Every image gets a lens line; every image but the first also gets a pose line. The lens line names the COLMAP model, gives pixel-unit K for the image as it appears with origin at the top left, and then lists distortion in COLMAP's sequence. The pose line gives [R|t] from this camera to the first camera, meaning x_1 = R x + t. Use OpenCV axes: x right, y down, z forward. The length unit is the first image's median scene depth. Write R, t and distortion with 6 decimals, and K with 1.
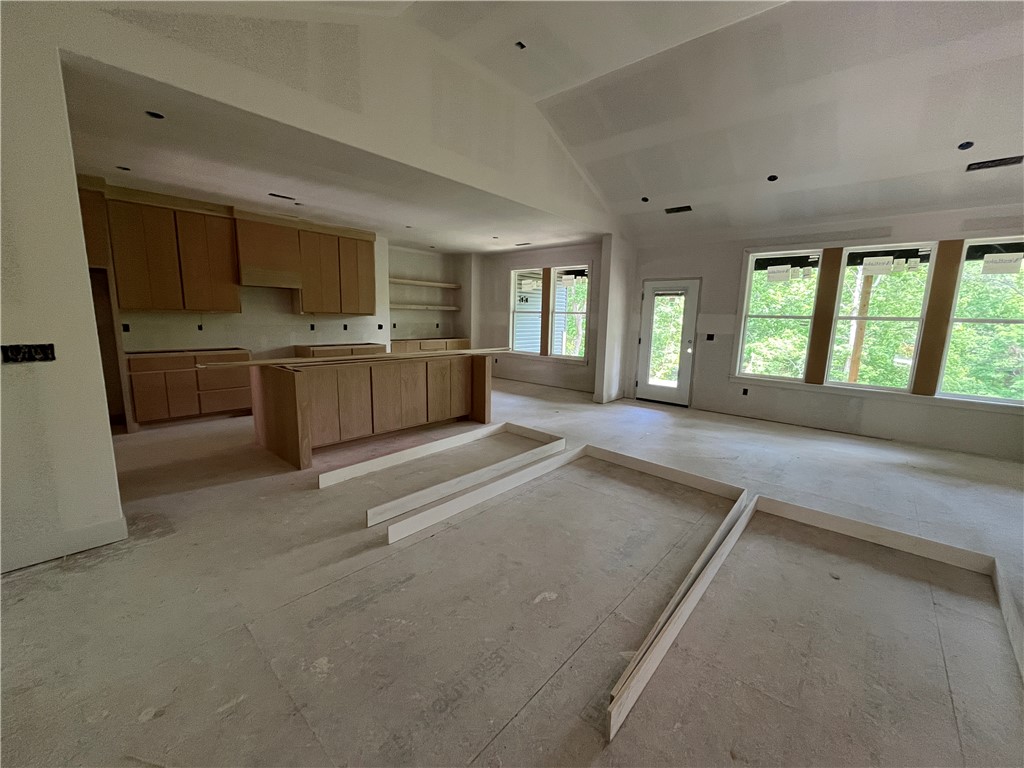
lens RADIAL K [[411.4, 0, 517.1], [0, 411.4, 382.6], [0, 0, 1]] dist [-0.002660, -0.000291]
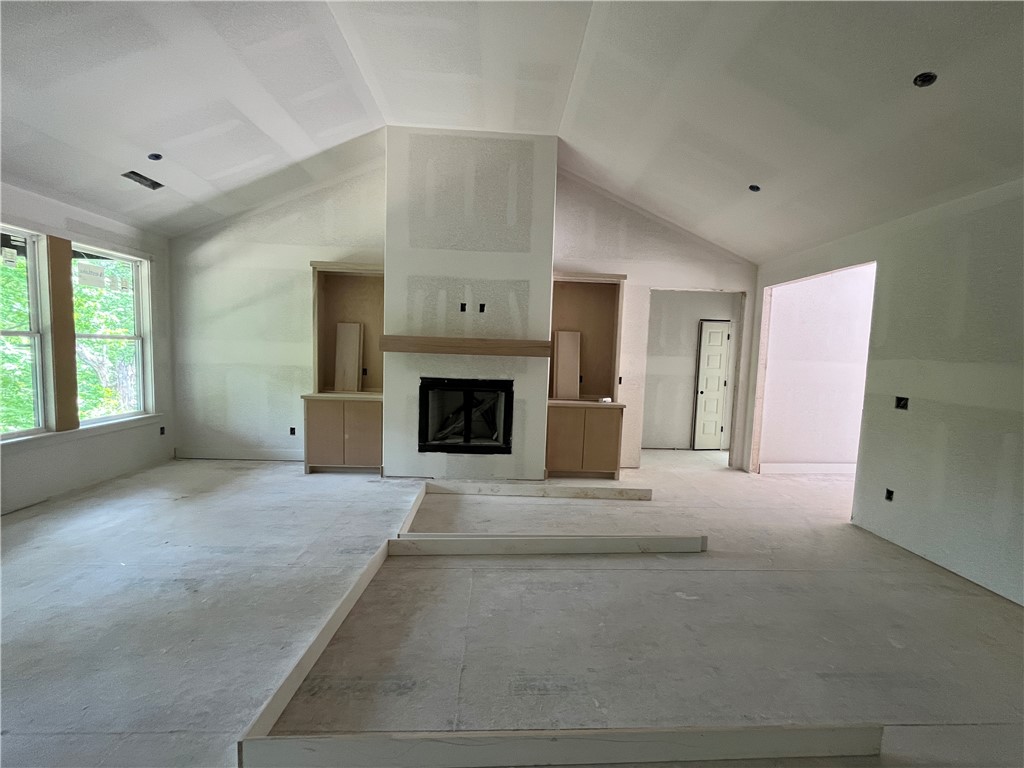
lens RADIAL K [[411.4, 0, 517.1], [0, 411.4, 382.6], [0, 0, 1]] dist [-0.002660, -0.000291]
pose [[-0.690842, -0.102412, 0.715716, -0.153908], [0.066570, 0.976702, 0.204013, -0.148305], [-0.719934, 0.188586, -0.667929, 0.809797]]
